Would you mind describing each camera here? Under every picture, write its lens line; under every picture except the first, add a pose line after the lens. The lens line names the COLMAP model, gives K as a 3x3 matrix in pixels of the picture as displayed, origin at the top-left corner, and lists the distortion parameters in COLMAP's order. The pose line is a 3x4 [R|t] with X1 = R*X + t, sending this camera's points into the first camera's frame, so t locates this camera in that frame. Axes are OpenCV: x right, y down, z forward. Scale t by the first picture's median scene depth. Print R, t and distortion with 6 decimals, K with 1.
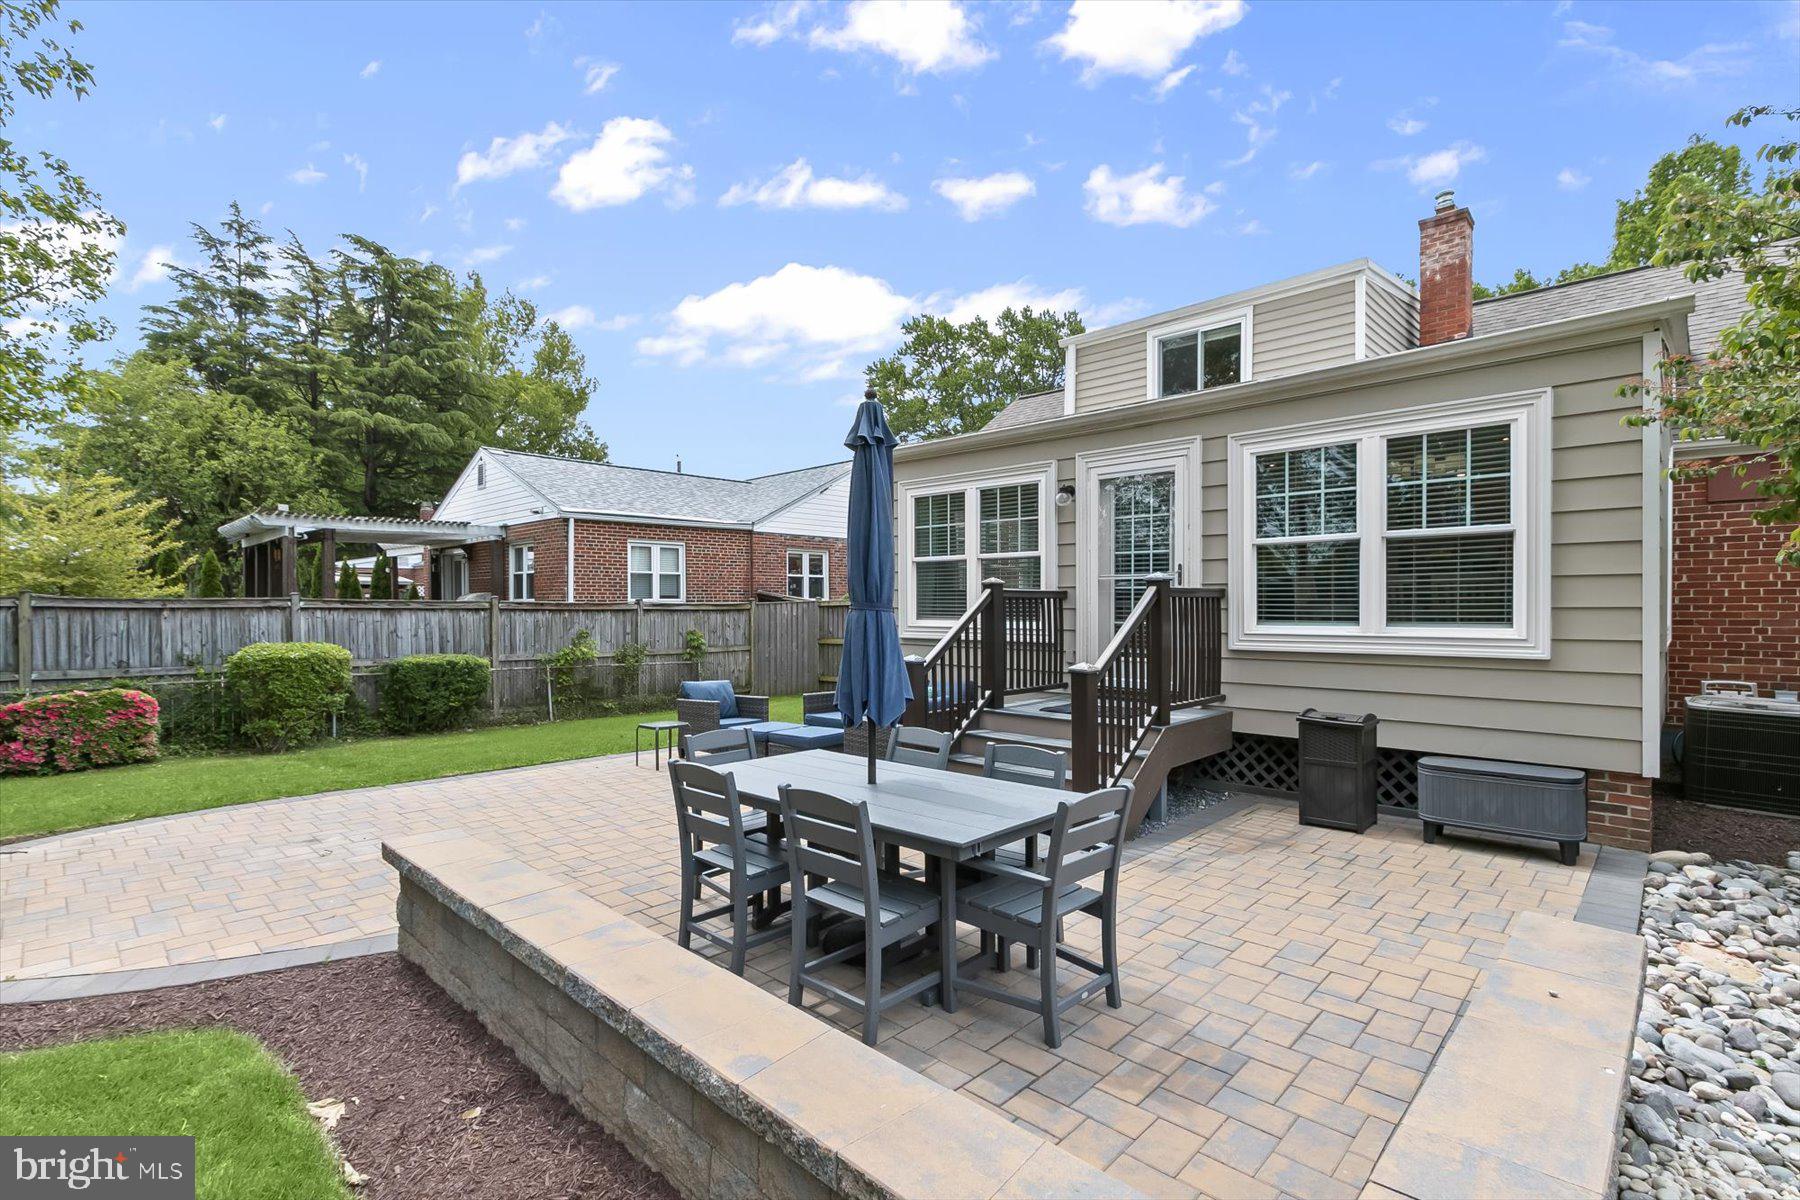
lens RADIAL K [[826.6, 0, 887.2], [0, 826.6, 641.9], [0, 0, 1]] dist [0.006421, -0.000071]
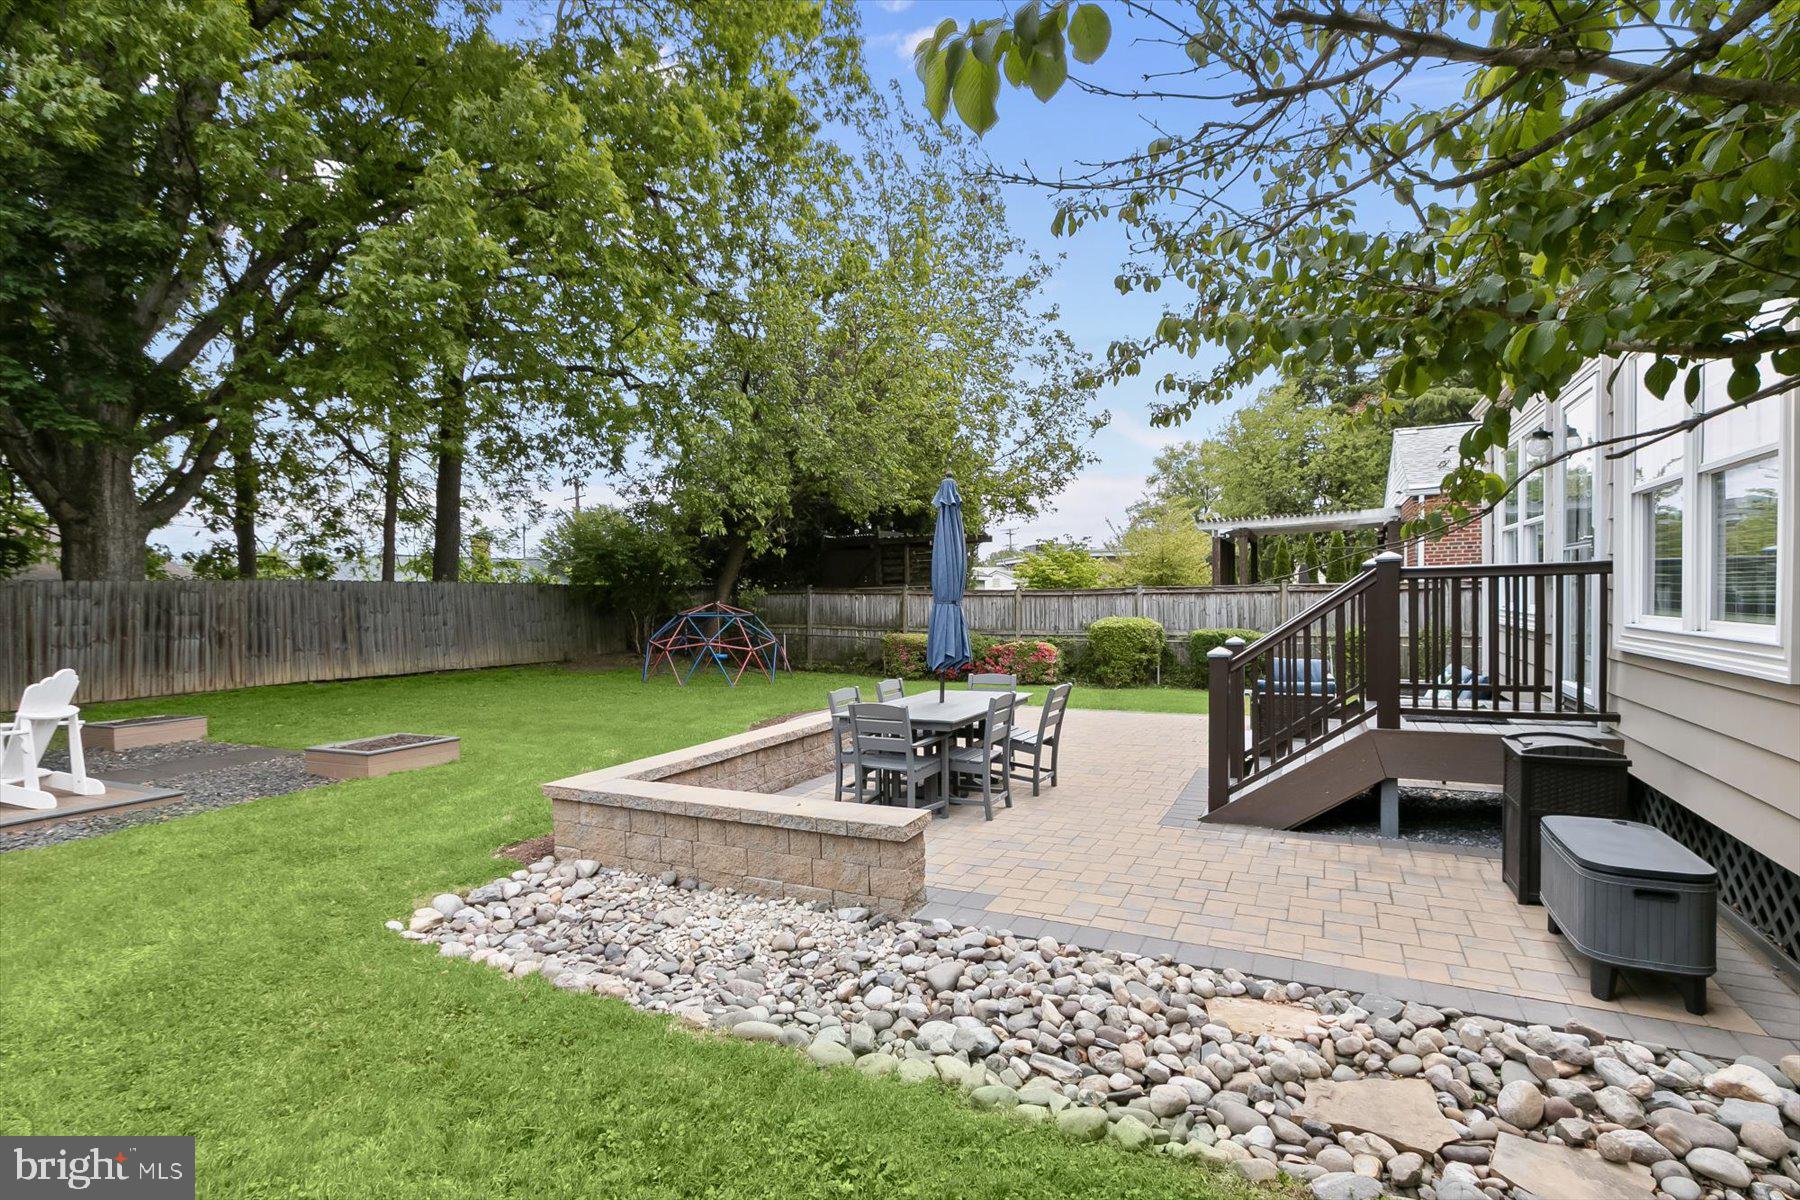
lens RADIAL K [[848.3, 0, 872.6], [0, 848.3, 648.2], [0, 0, 1]] dist [0.003346, 0.000158]
pose [[0.282039, 0.052162, -0.957984, 0.692883], [-0.016842, 0.998636, 0.049418, -0.012326], [0.959255, 0.002196, 0.282533, 0.149815]]
